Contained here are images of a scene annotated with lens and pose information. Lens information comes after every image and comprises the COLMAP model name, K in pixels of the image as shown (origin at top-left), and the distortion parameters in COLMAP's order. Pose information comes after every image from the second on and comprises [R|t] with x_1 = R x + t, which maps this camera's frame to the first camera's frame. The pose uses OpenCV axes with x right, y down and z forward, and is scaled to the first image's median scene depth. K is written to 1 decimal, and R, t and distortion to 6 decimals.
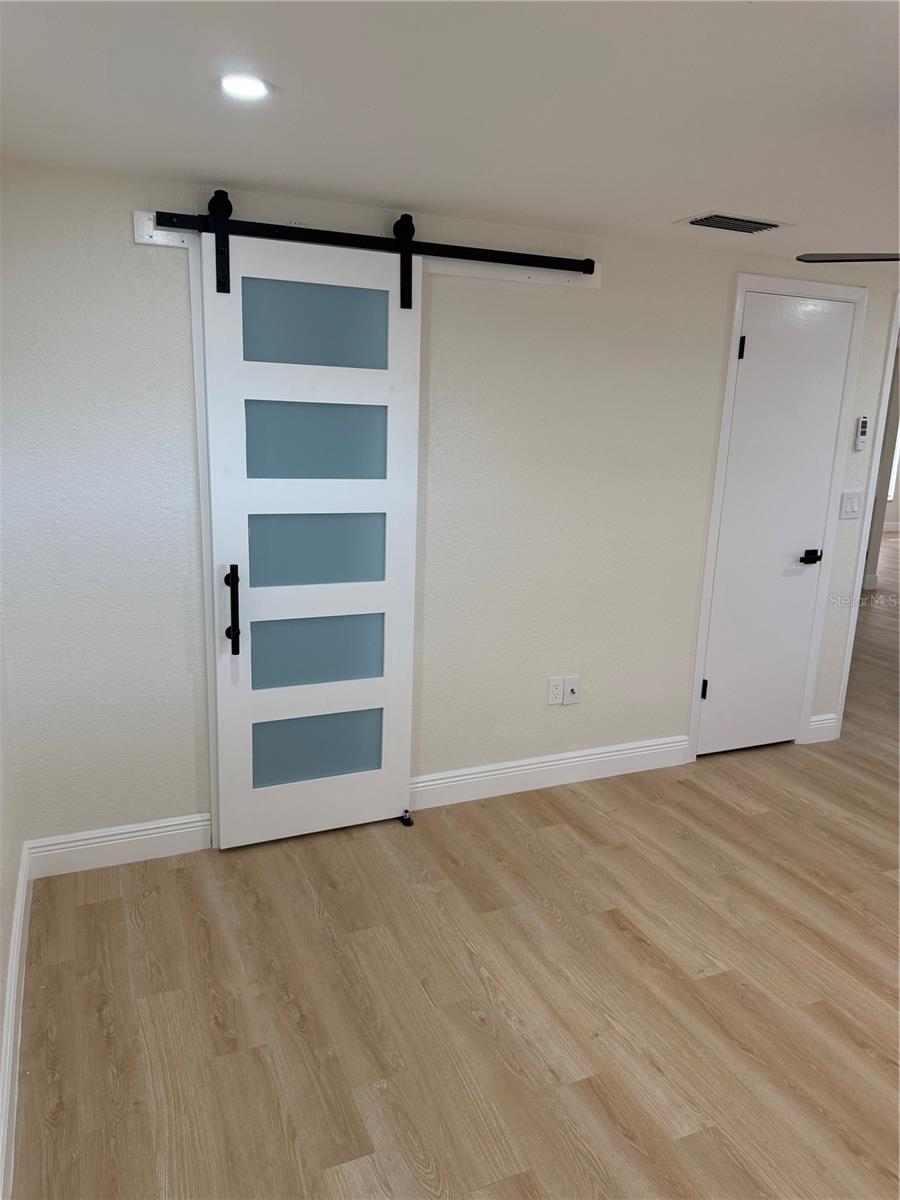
lens RADIAL K [[848.7, 0, 450.0], [0, 848.7, 600.0], [0, 0, 1]] dist [0.068691, -0.077486]
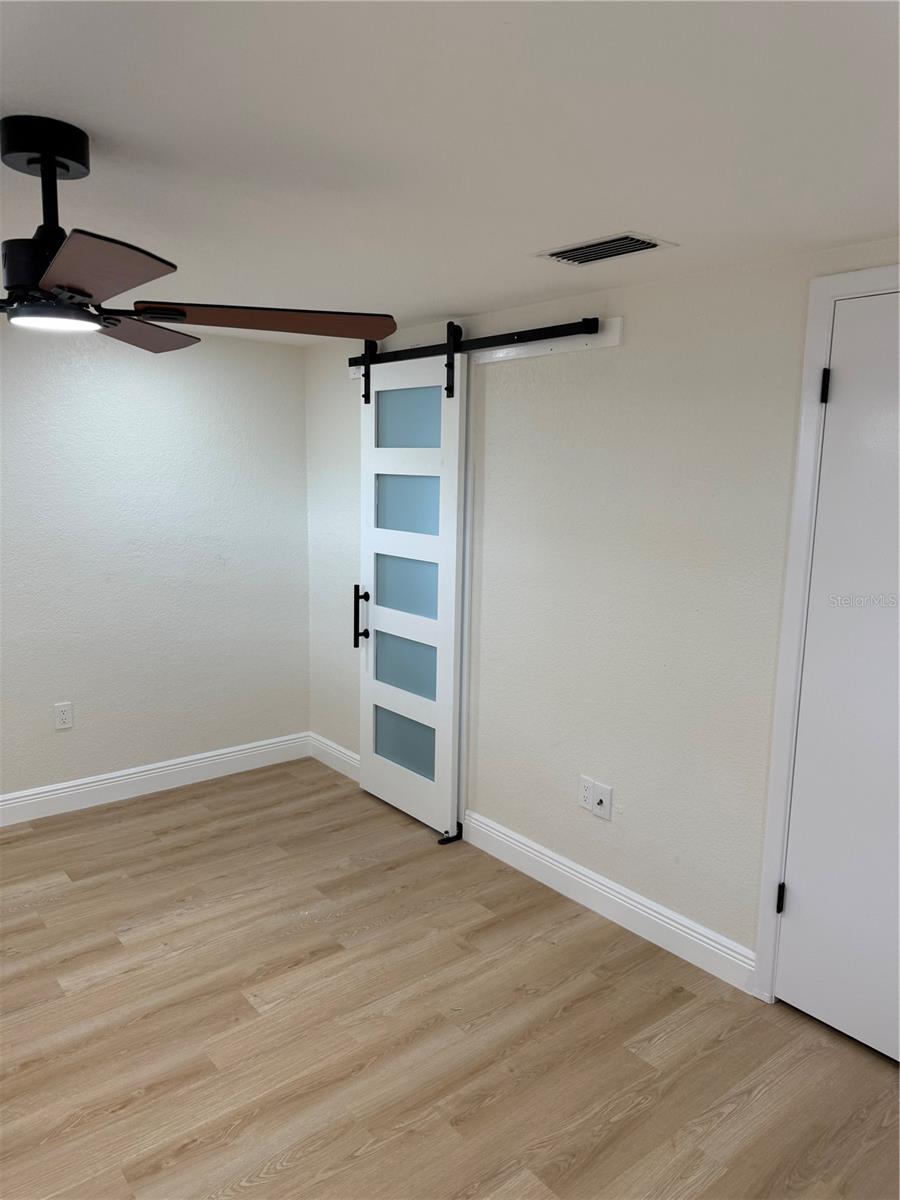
lens RADIAL K [[845.8, 0, 450.7], [0, 845.8, 596.1], [0, 0, 1]] dist [0.095927, -0.125750]
pose [[0.264676, 0.119969, -0.956846, 1.129753], [-0.225923, 0.972331, 0.059418, -0.139511], [0.937500, 0.200447, 0.284456, 0.716127]]
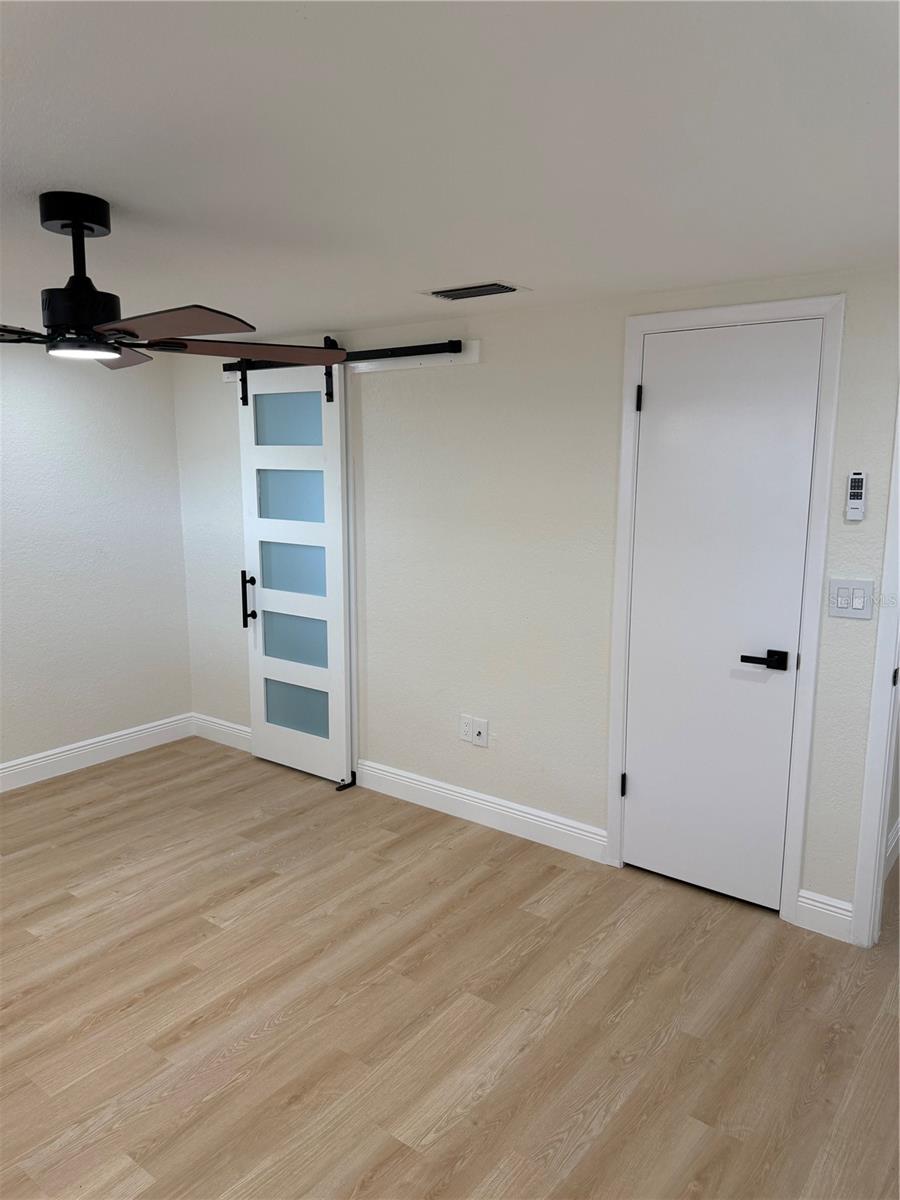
lens RADIAL K [[841.0, 0, 450.0], [0, 841.0, 600.0], [0, 0, 1]] dist [0.142289, -0.234795]
pose [[0.480682, 0.112332, -0.869670, 1.278461], [-0.182709, 0.982824, 0.025962, -0.095653], [0.857649, 0.146417, 0.492950, 0.534436]]
